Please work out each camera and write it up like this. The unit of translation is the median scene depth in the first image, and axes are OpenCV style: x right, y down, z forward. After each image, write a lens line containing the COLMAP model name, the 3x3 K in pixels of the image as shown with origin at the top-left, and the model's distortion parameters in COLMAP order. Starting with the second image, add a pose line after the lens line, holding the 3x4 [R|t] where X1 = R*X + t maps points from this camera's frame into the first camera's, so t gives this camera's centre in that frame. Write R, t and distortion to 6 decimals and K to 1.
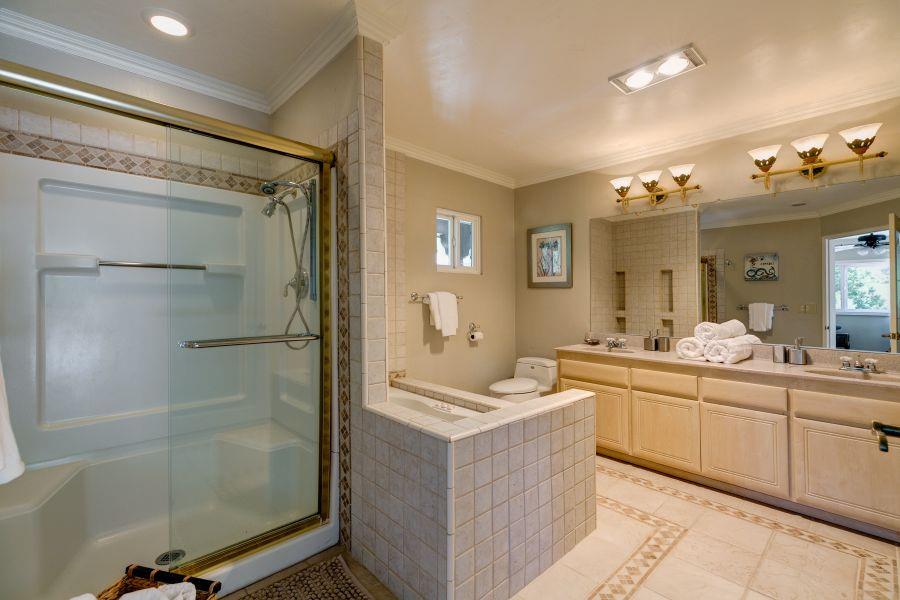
lens RADIAL K [[405.9, 0, 451.3], [0, 405.9, 298.1], [0, 0, 1]] dist [0.012285, -0.002036]
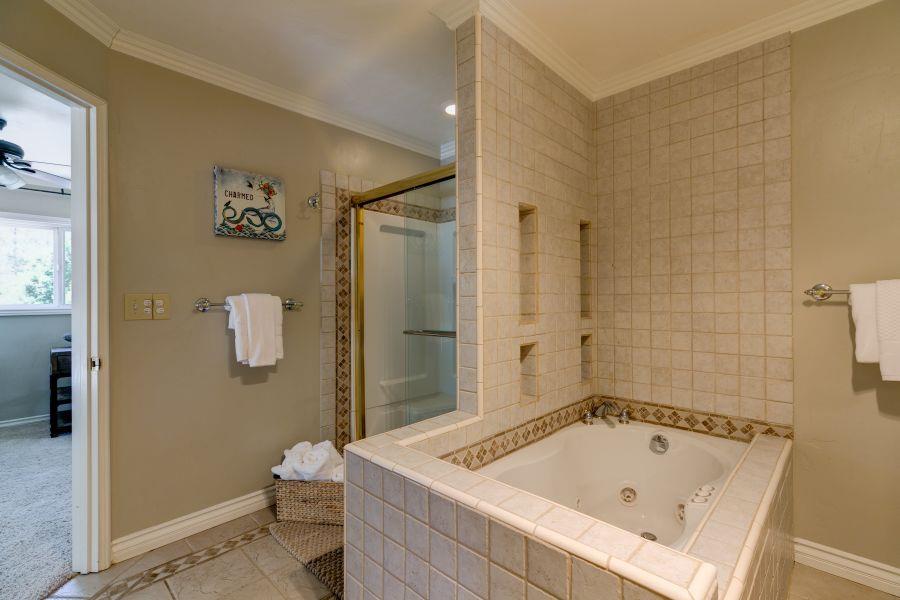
lens RADIAL K [[405.9, 0, 451.5], [0, 405.9, 301.9], [0, 0, 1]] dist [0.012285, -0.002036]
pose [[0.060590, 0.001660, -0.998161, 0.537363], [0.011436, 0.999932, 0.002358, 0.001806], [0.998097, -0.011558, 0.060567, 0.654837]]
